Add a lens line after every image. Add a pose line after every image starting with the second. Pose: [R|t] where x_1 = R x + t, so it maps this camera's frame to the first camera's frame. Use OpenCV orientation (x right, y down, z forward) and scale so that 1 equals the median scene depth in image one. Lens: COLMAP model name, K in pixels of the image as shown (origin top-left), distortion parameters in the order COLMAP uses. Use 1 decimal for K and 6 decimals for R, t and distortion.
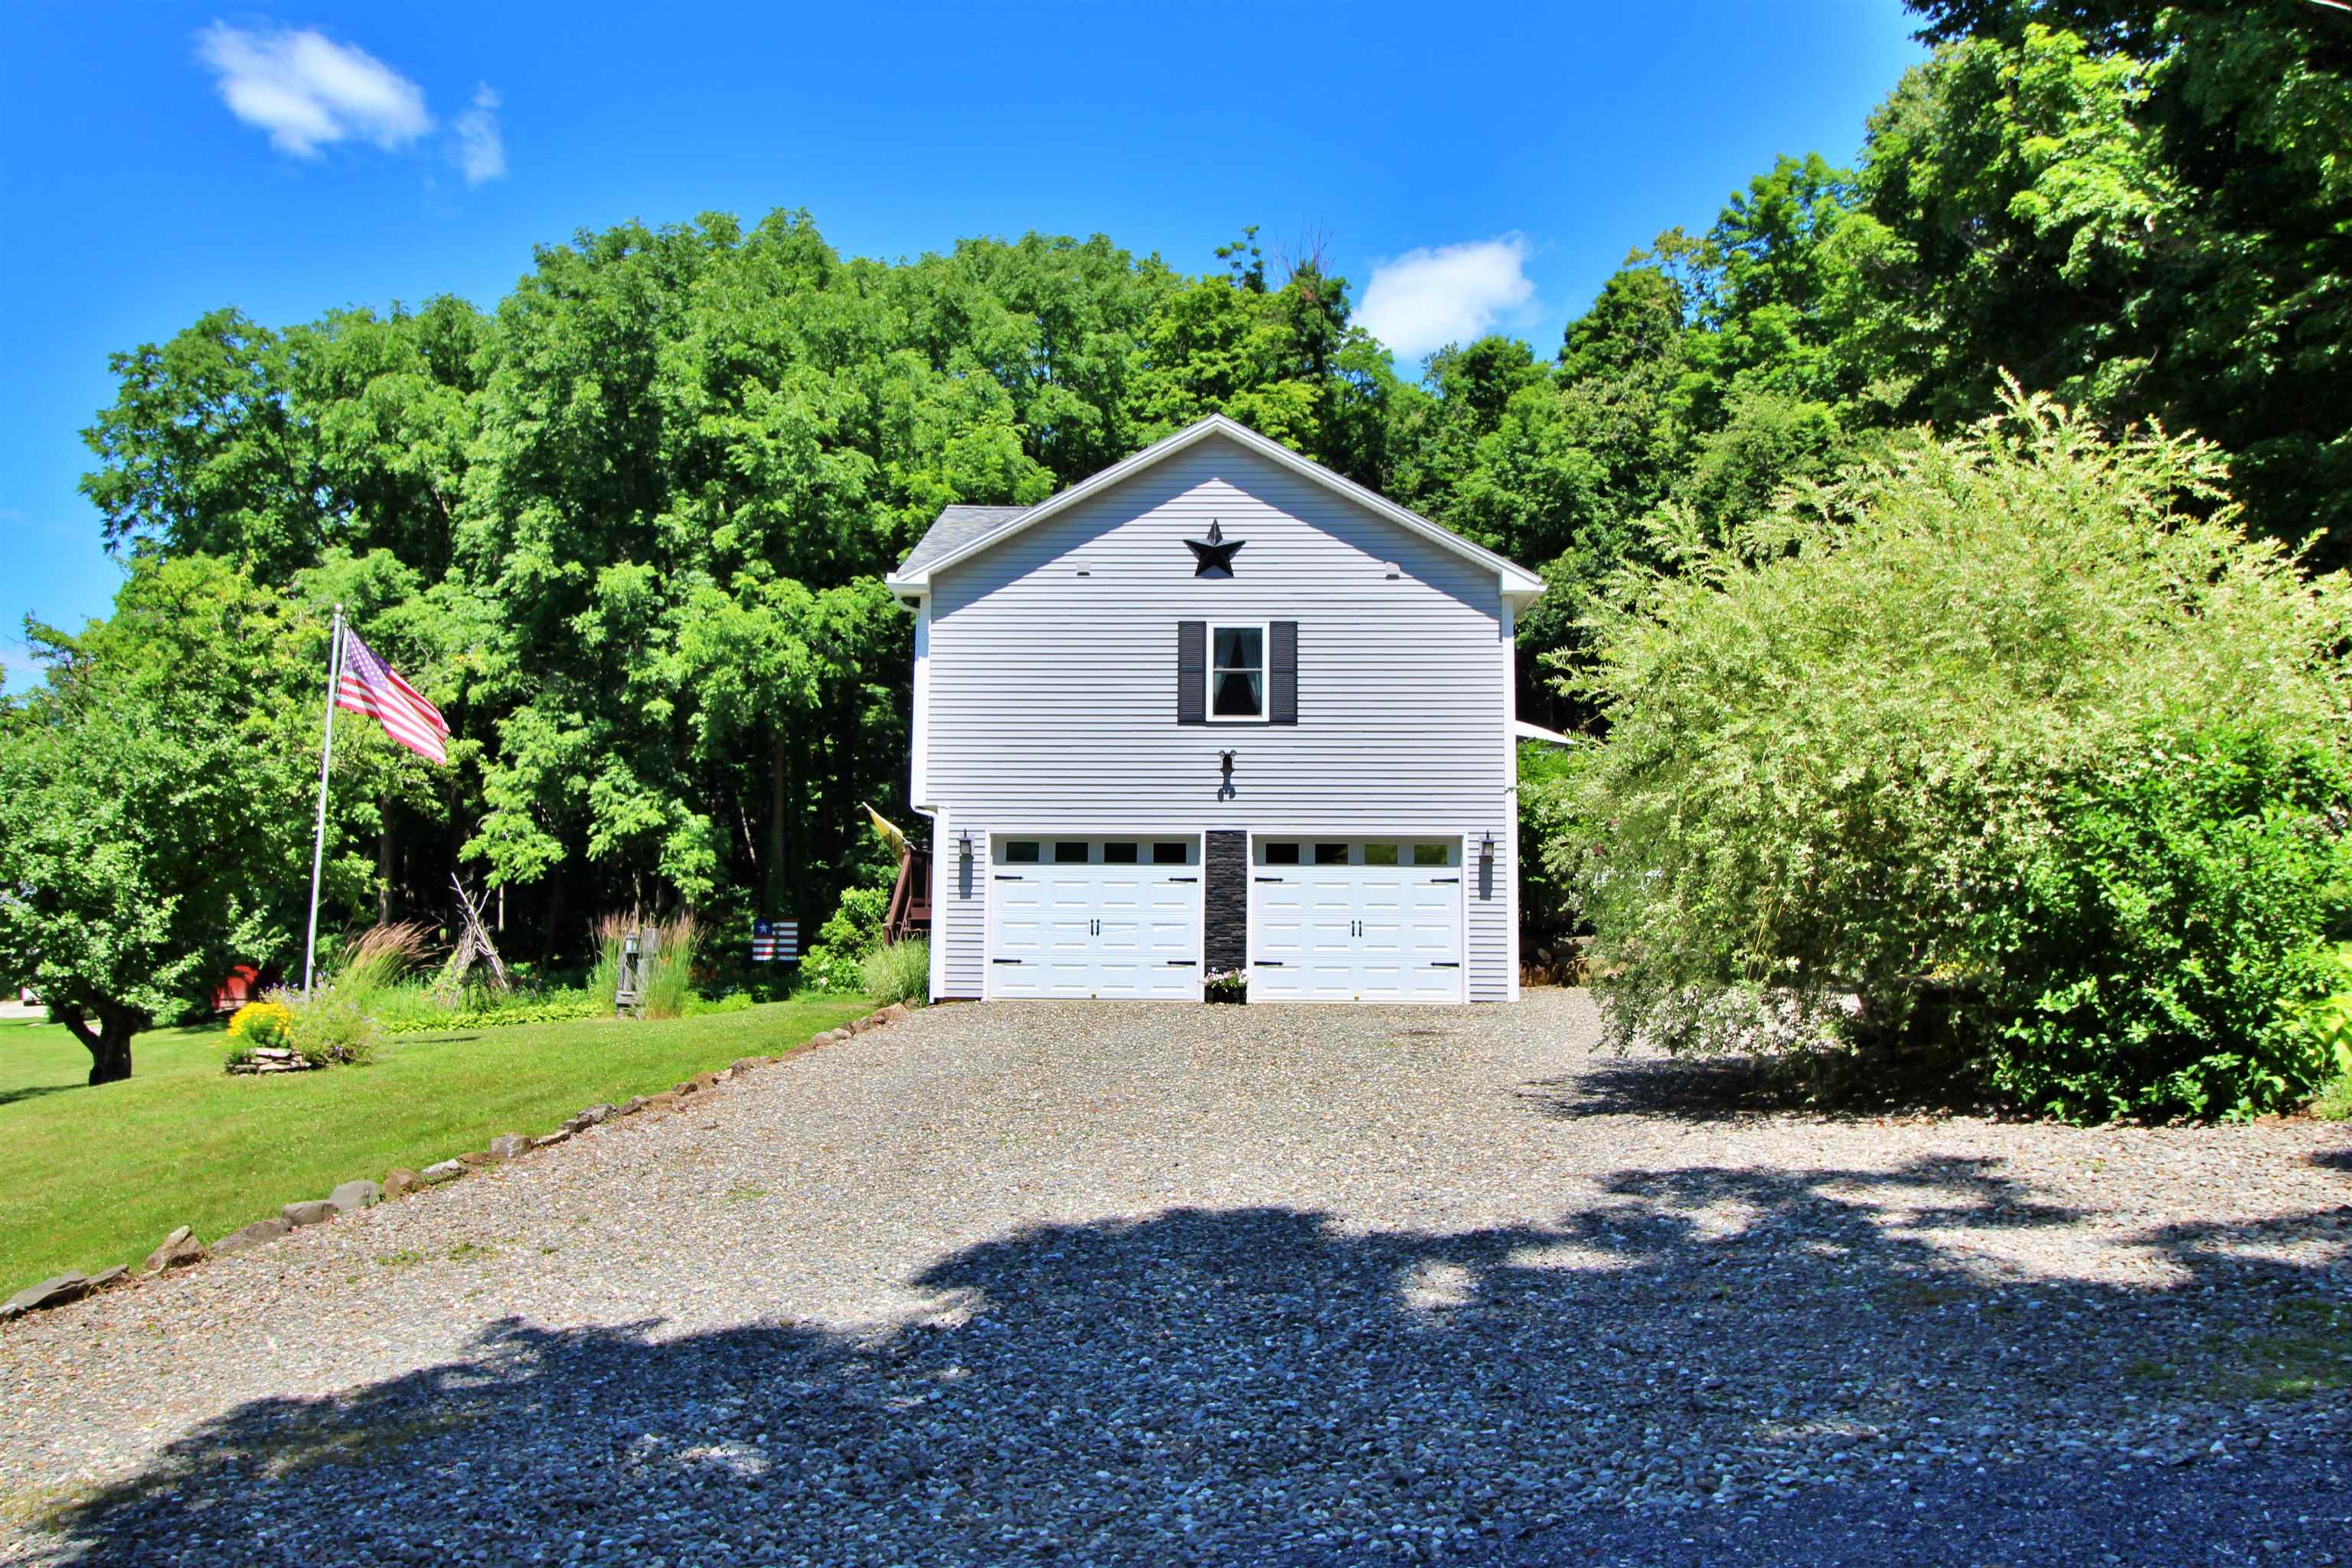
lens RADIAL K [[1729.1, 0, 1176.0], [0, 1729.1, 784.0], [0, 0, 1]] dist [0.031104, 0.000998]
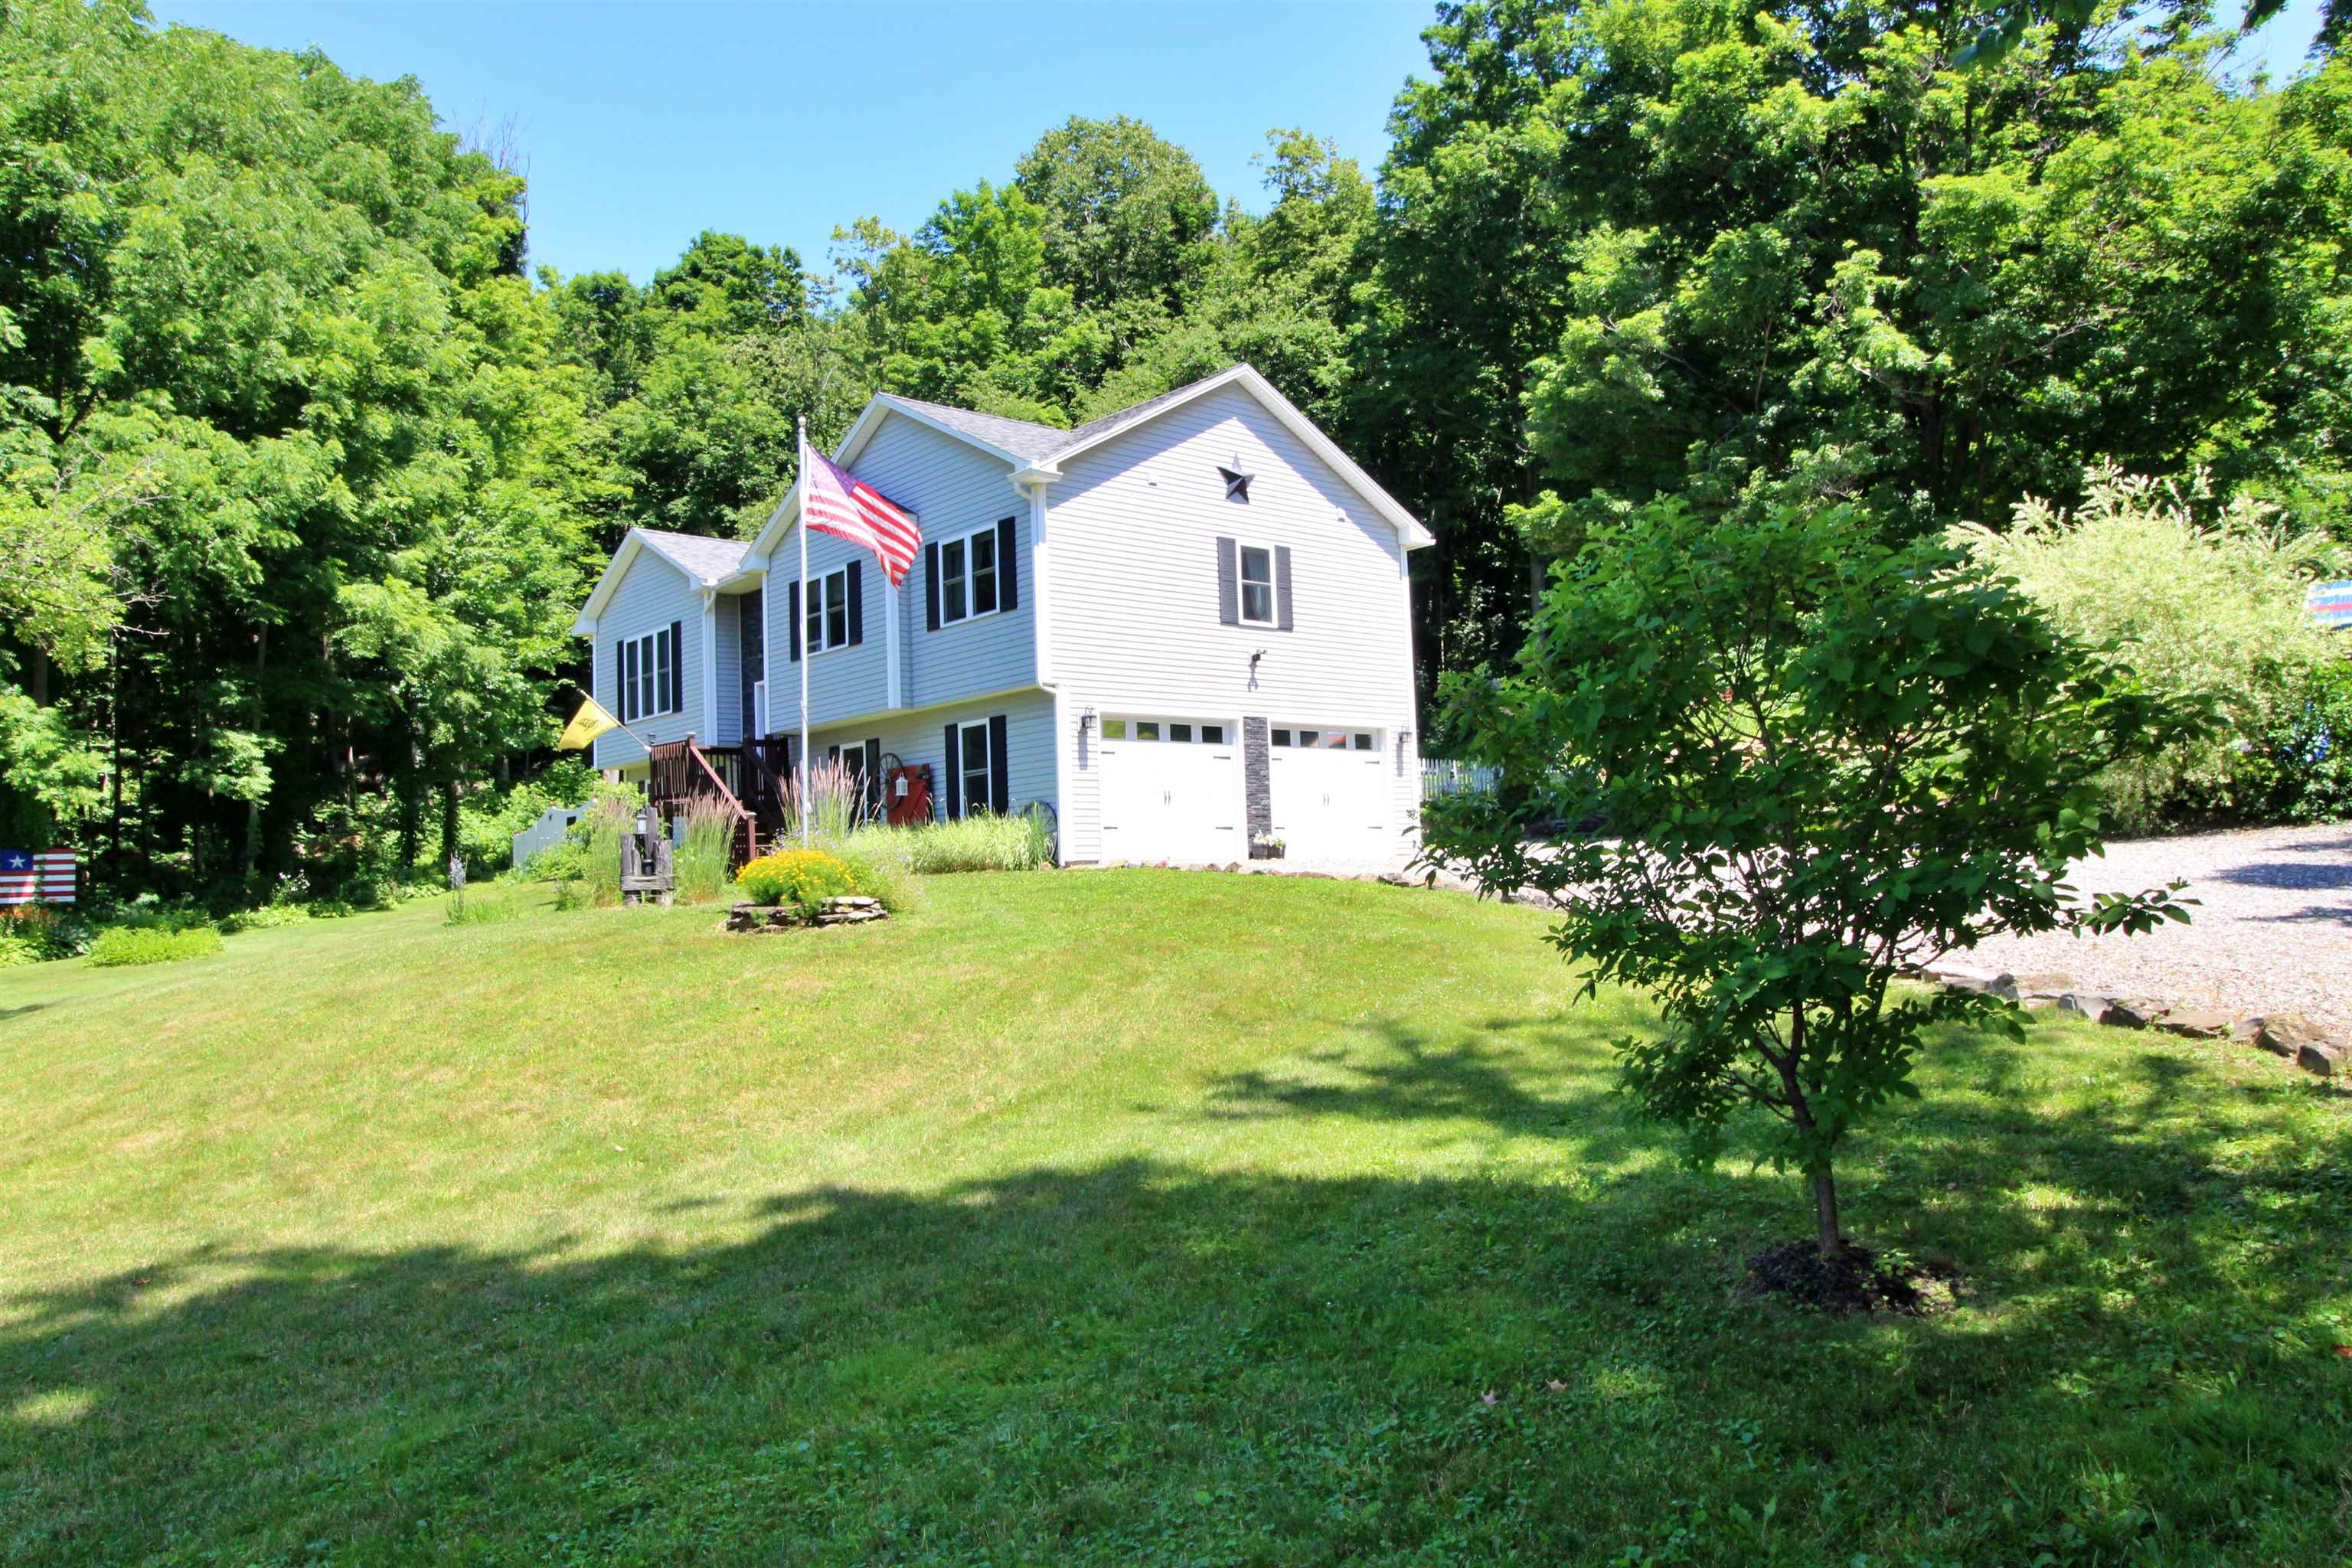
lens RADIAL K [[1729.1, 0, 1176.0], [0, 1729.1, 784.0], [0, 0, 1]] dist [0.031104, 0.000998]
pose [[0.723800, 0.010920, 0.689923, -0.826280], [-0.021815, 0.999737, 0.007062, 0.065674], [-0.689665, -0.020162, 0.723848, 0.172645]]
